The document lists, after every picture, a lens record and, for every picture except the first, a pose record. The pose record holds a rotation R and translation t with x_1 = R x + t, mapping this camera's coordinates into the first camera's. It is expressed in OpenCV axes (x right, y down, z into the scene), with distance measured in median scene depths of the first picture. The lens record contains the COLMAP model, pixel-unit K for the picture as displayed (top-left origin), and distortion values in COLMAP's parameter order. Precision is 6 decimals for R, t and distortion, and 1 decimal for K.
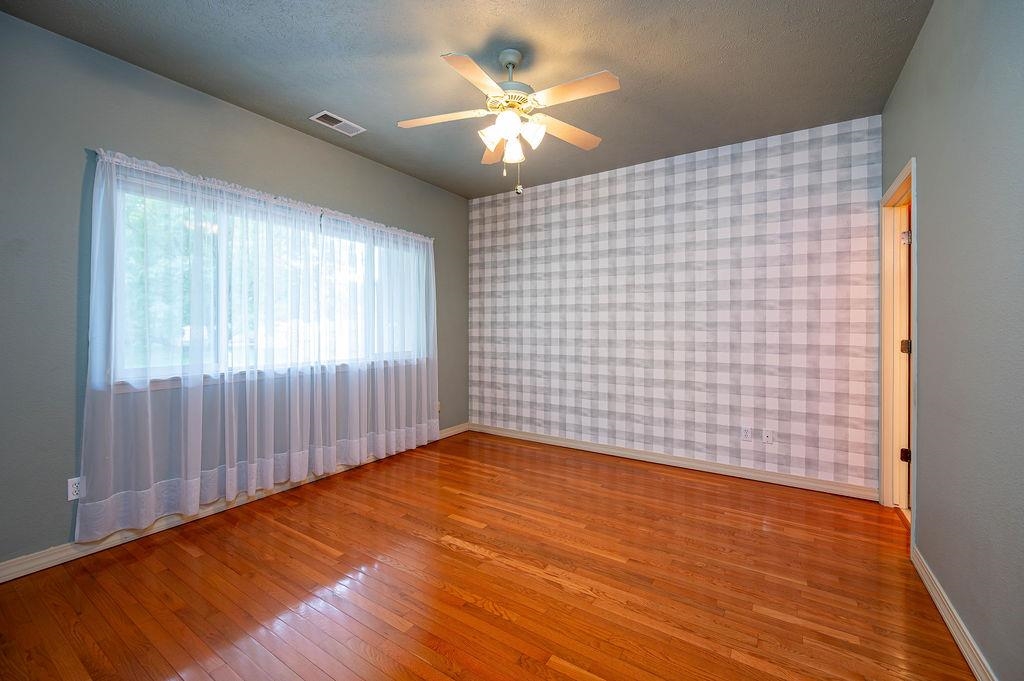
lens RADIAL K [[415.7, 0, 513.8], [0, 415.7, 339.6], [0, 0, 1]] dist [0.007325, 0.000102]
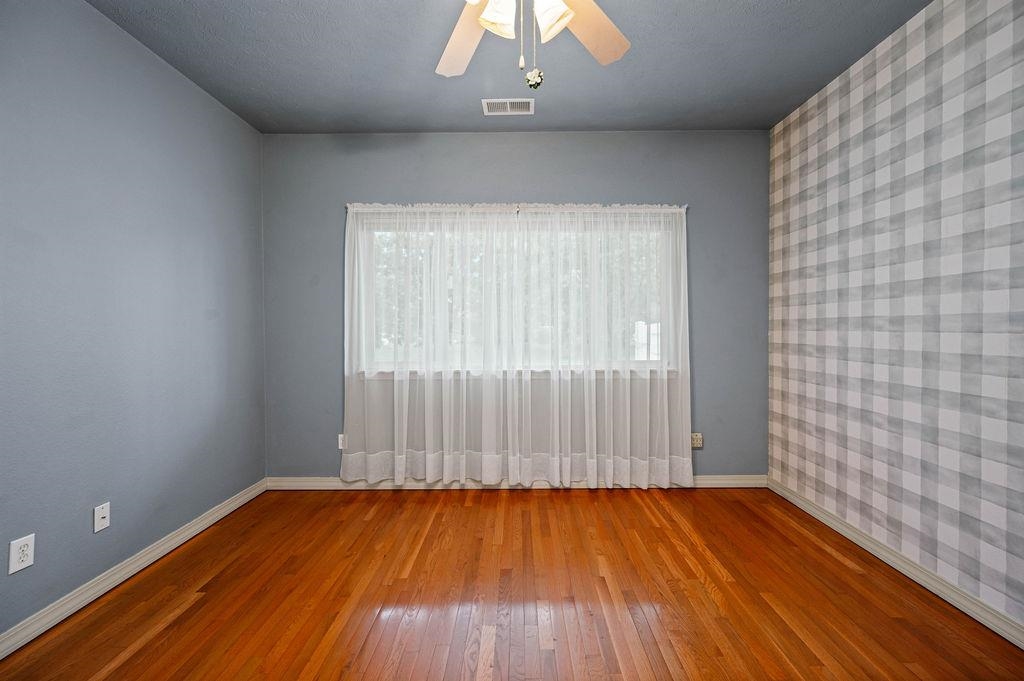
lens RADIAL K [[415.7, 0, 513.8], [0, 415.7, 339.6], [0, 0, 1]] dist [0.007325, 0.000102]
pose [[0.542659, 0.016630, -0.839789, 0.248447], [-0.018770, 0.999794, 0.007669, -0.011367], [0.839744, 0.011601, 0.542859, 0.359204]]
